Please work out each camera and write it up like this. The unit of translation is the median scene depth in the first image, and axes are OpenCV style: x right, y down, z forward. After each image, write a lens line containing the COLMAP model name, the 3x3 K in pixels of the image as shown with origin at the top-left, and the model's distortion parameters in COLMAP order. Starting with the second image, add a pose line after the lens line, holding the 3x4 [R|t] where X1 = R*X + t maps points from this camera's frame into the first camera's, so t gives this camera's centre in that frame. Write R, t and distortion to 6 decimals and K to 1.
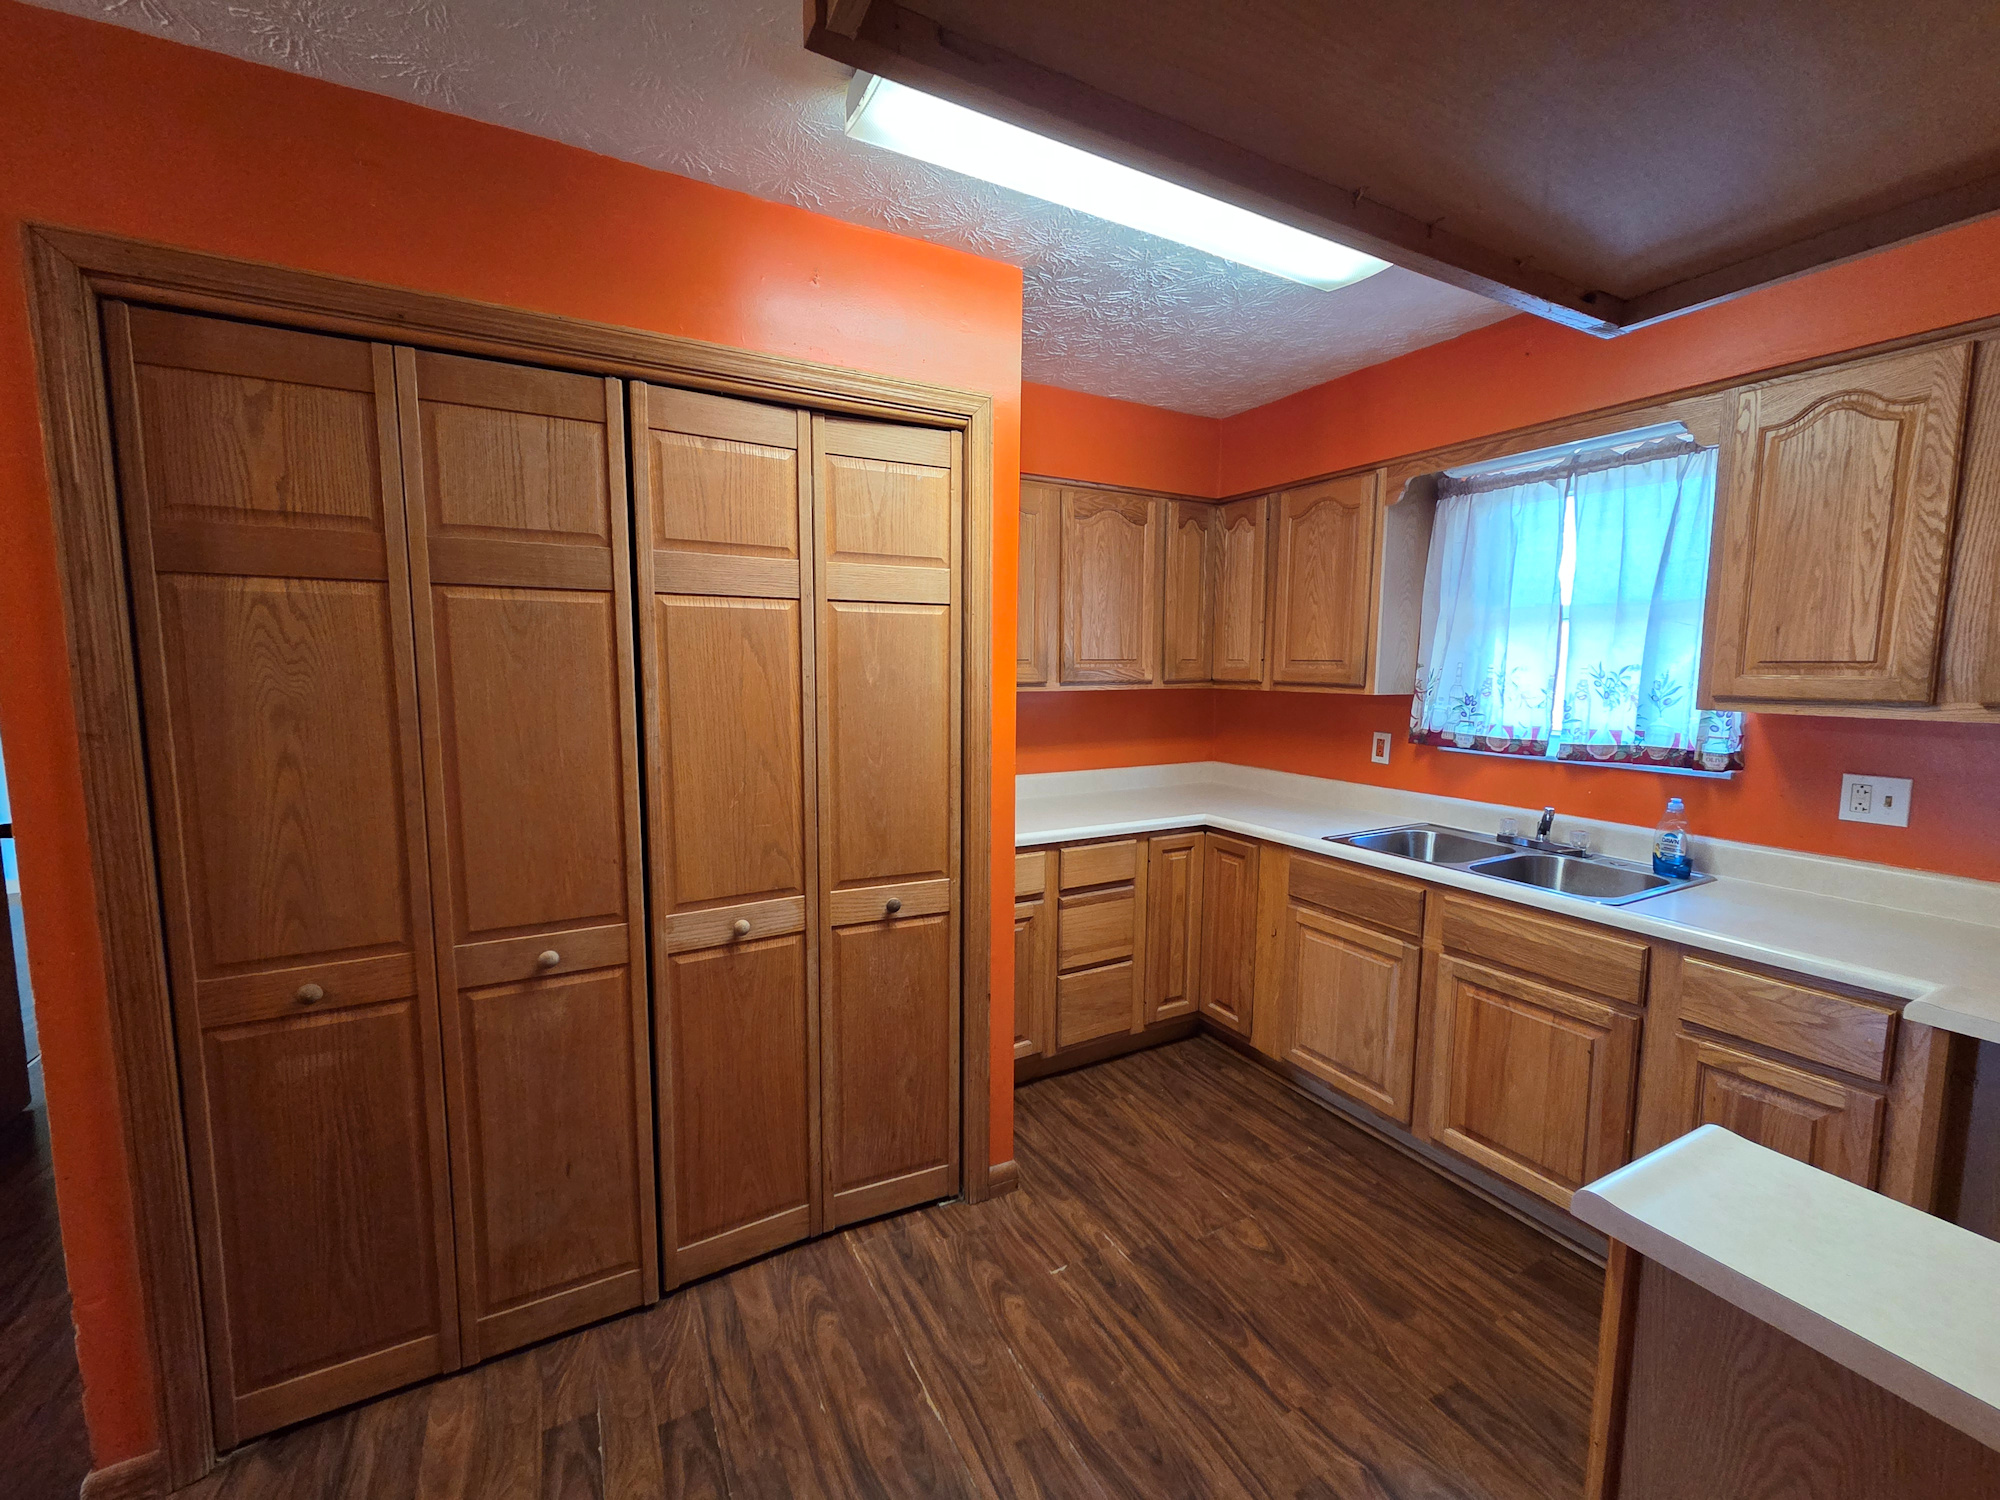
lens RADIAL K [[811.4, 0, 996.6], [0, 811.4, 748.2], [0, 0, 1]] dist [0.000803, -0.000633]
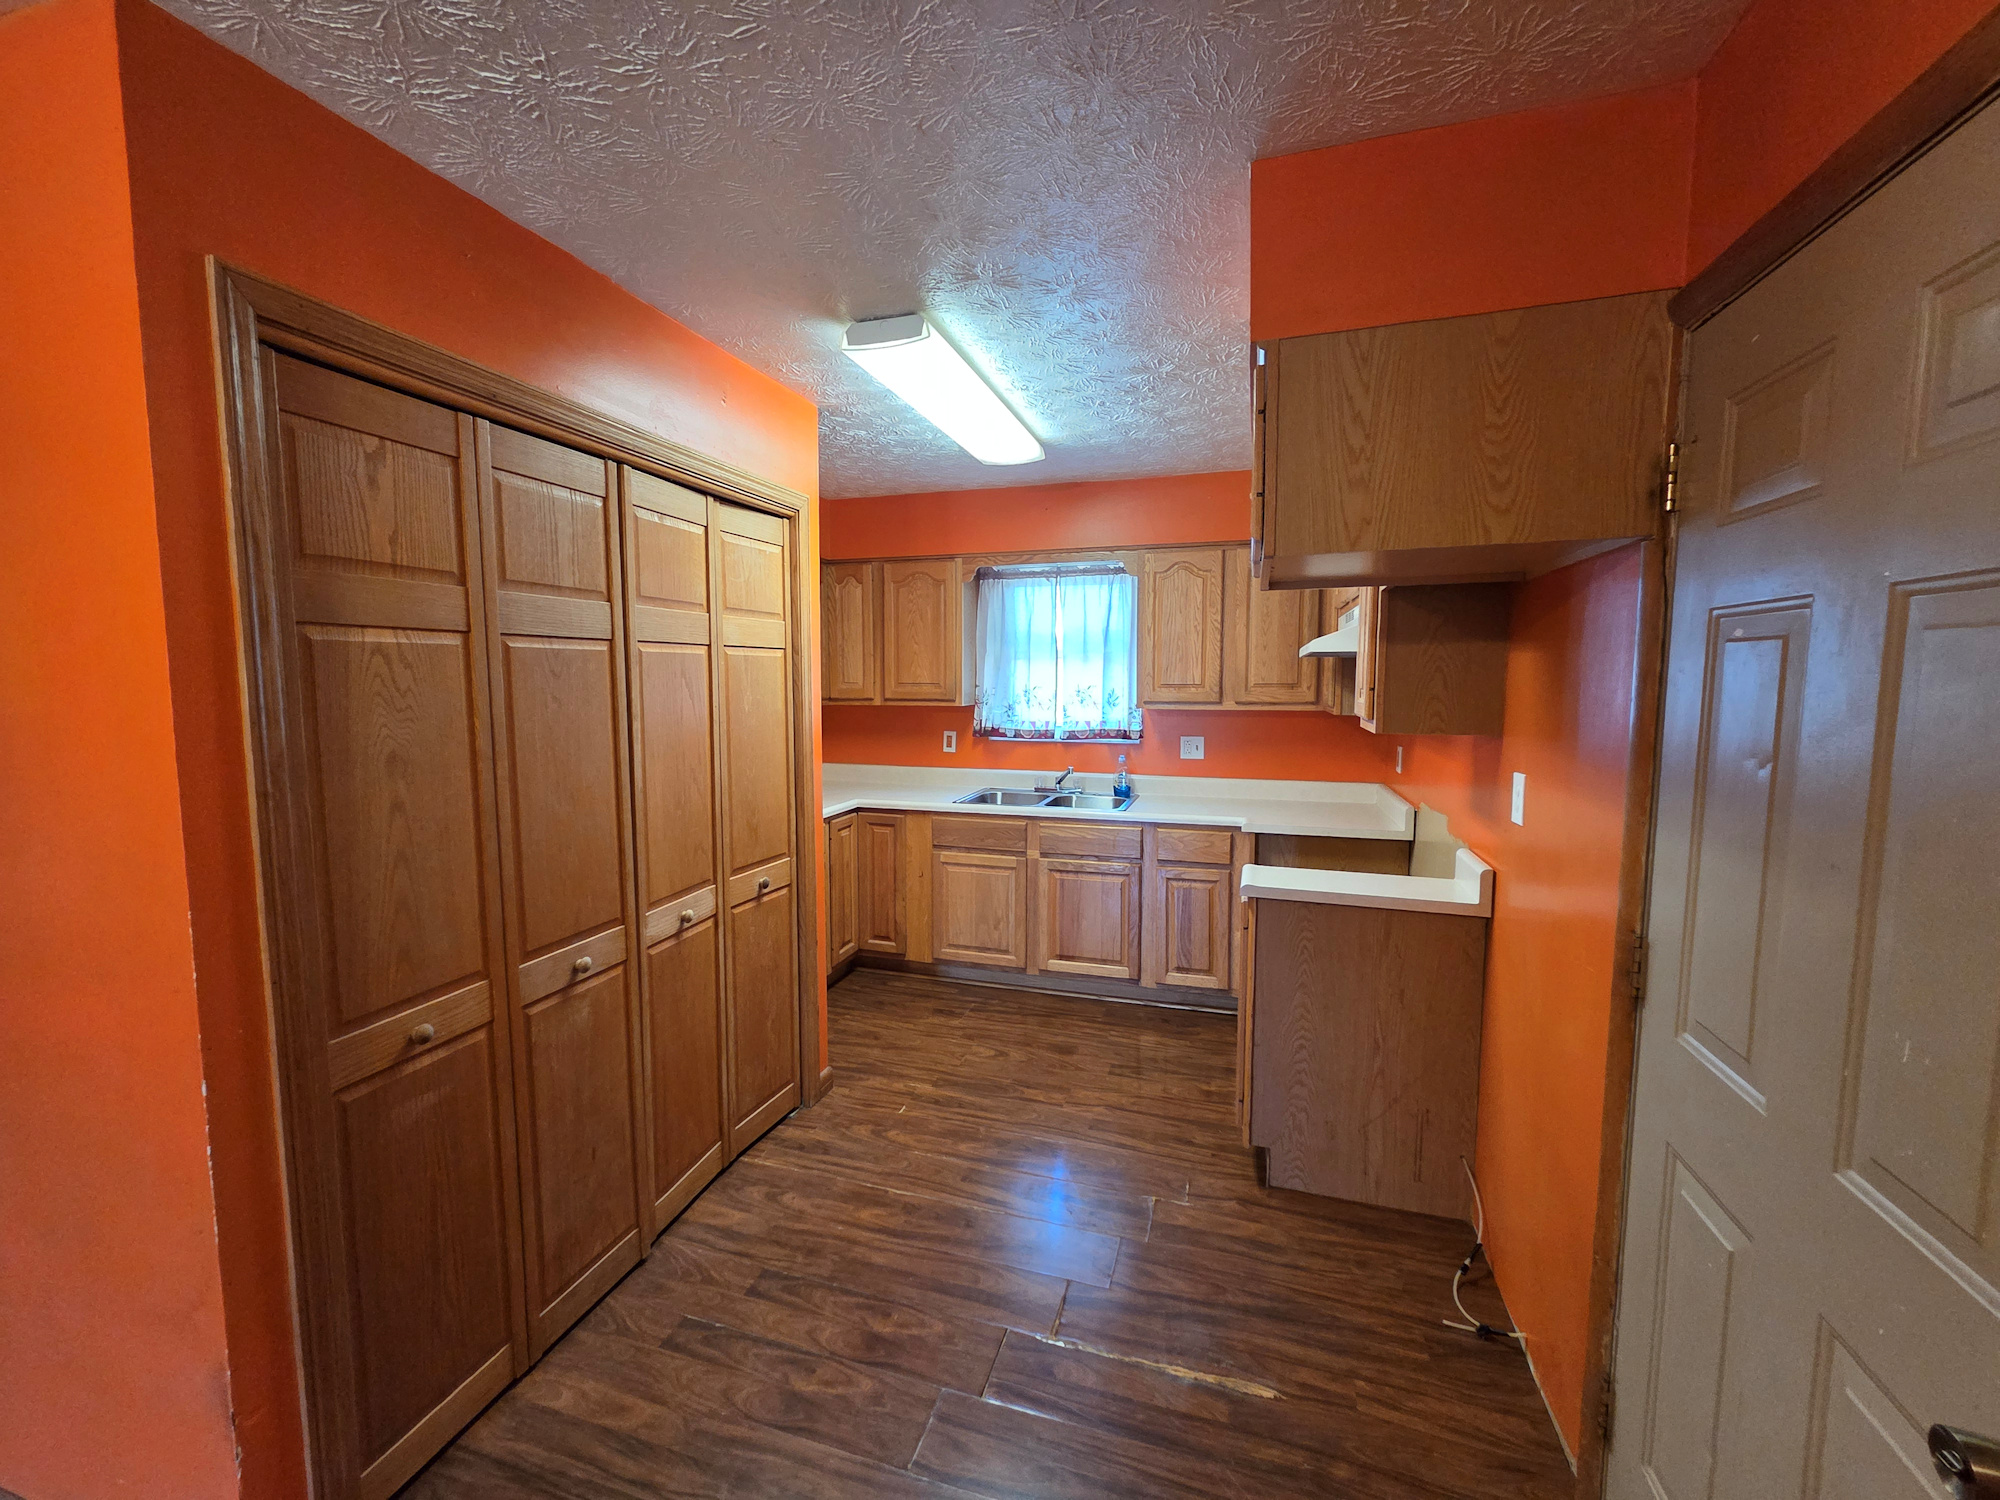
lens RADIAL K [[800.5, 0, 993.1], [0, 800.5, 746.8], [0, 0, 1]] dist [-0.002484, -0.000390]
pose [[0.724683, -0.067405, 0.685778, -0.725734], [0.077031, 0.996891, 0.016584, -0.013552], [-0.684763, 0.040808, 0.727622, -0.172872]]
